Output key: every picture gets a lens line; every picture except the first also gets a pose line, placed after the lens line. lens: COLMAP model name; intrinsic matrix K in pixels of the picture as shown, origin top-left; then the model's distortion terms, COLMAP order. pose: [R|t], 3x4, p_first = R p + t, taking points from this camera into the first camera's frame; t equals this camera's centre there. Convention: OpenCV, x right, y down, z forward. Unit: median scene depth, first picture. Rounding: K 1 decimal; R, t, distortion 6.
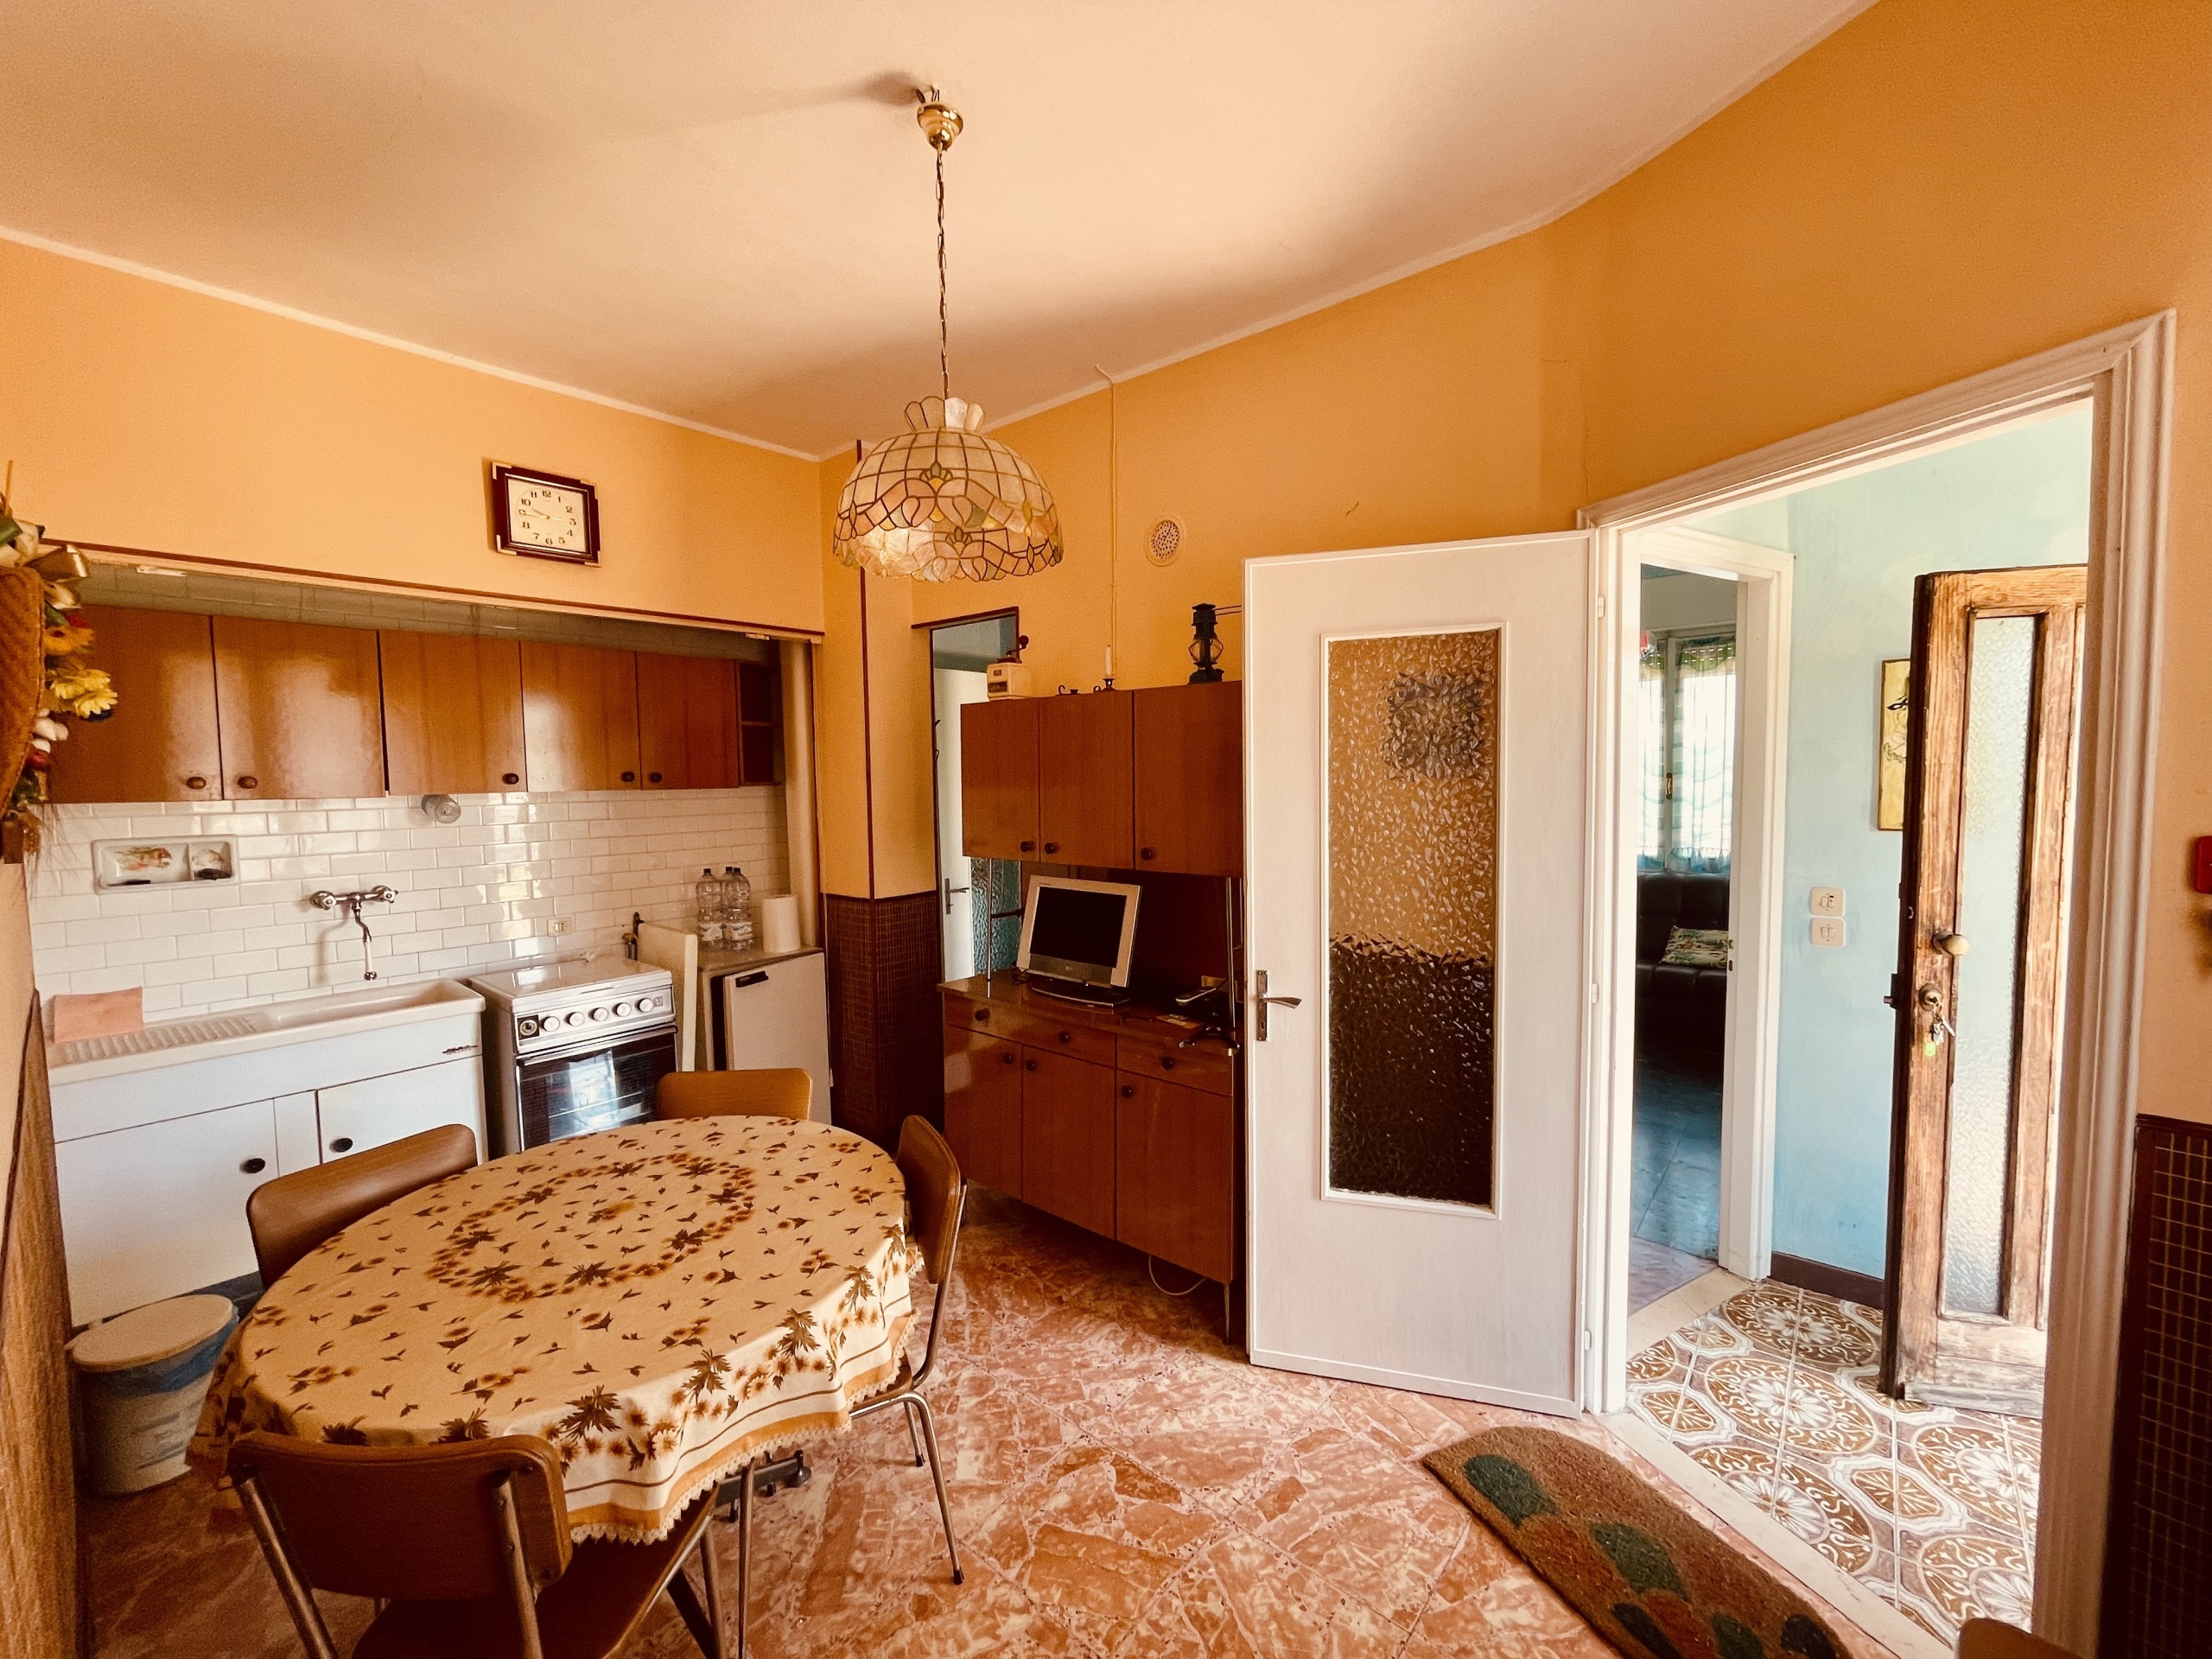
lens RADIAL K [[901.3, 0, 1106.0], [0, 901.3, 829.5], [0, 0, 1]] dist [-0.011889, 0.006617]
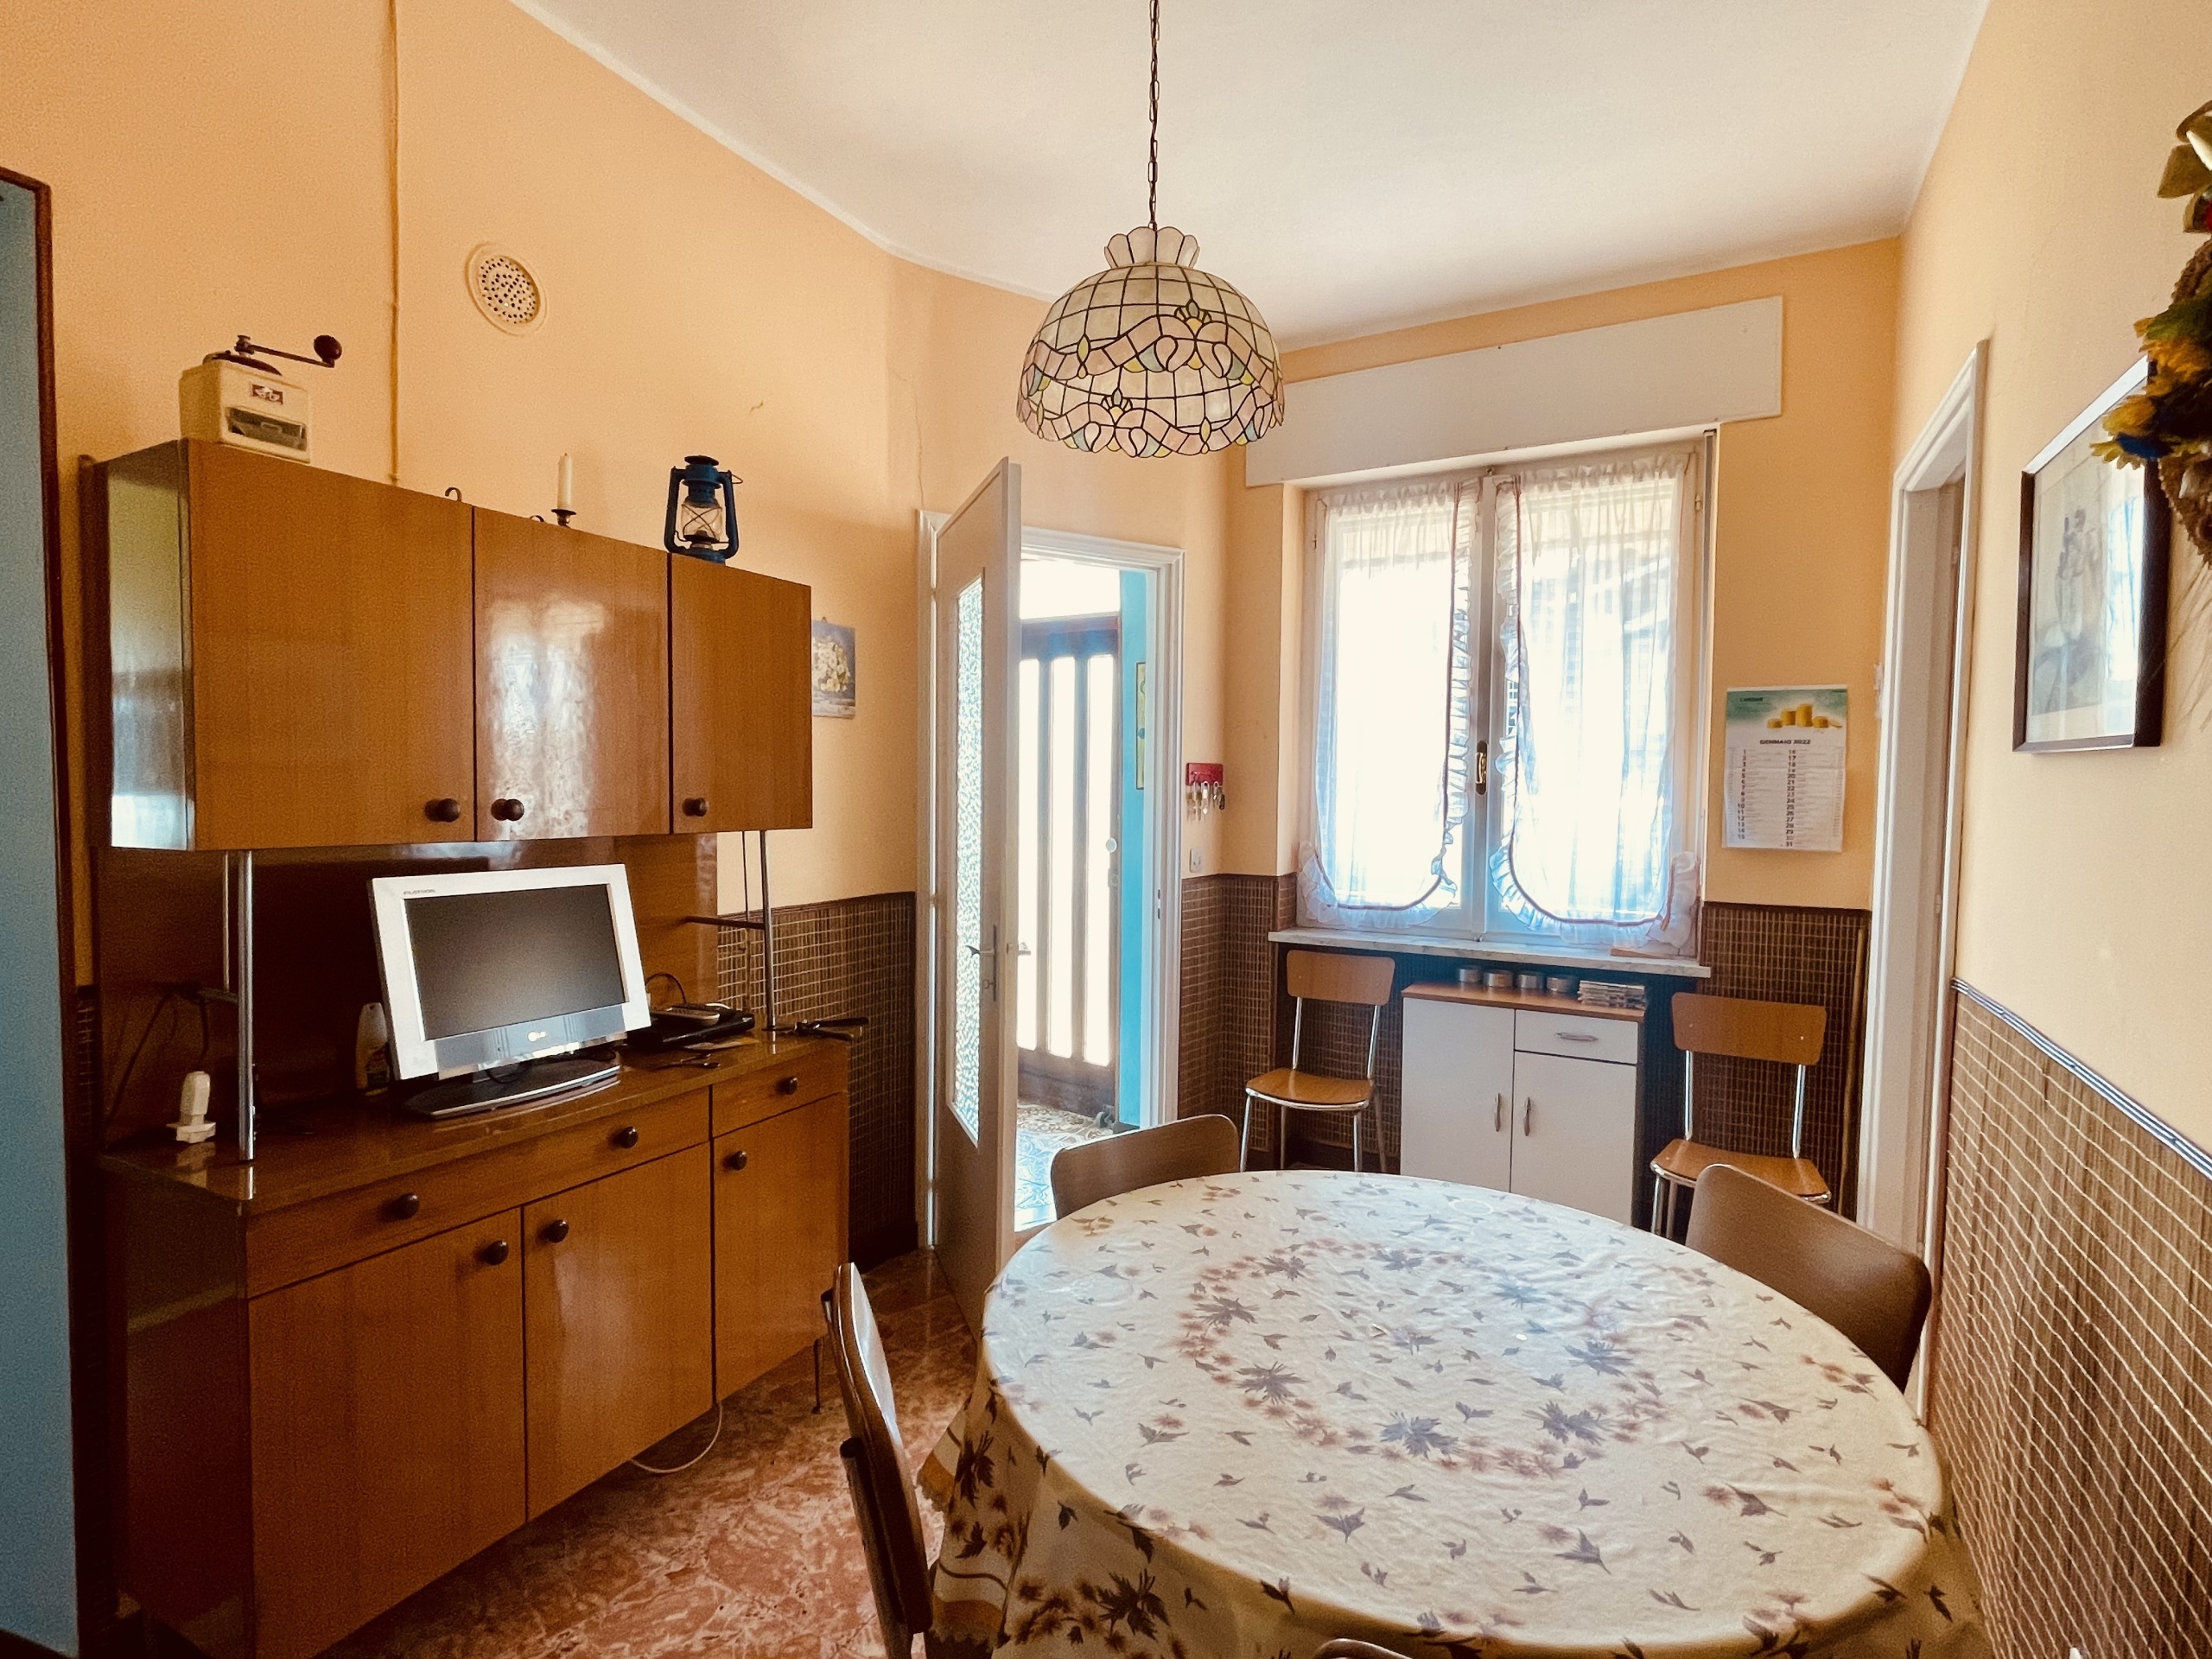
lens RADIAL K [[1089.0, 0, 1096.7], [0, 1089.0, 833.7], [0, 0, 1]] dist [-0.011358, 0.000498]
pose [[-0.197458, -0.032085, 0.979786, -0.748931], [0.051533, 0.997743, 0.043058, 0.025737], [-0.978956, 0.058993, -0.195359, 0.808829]]
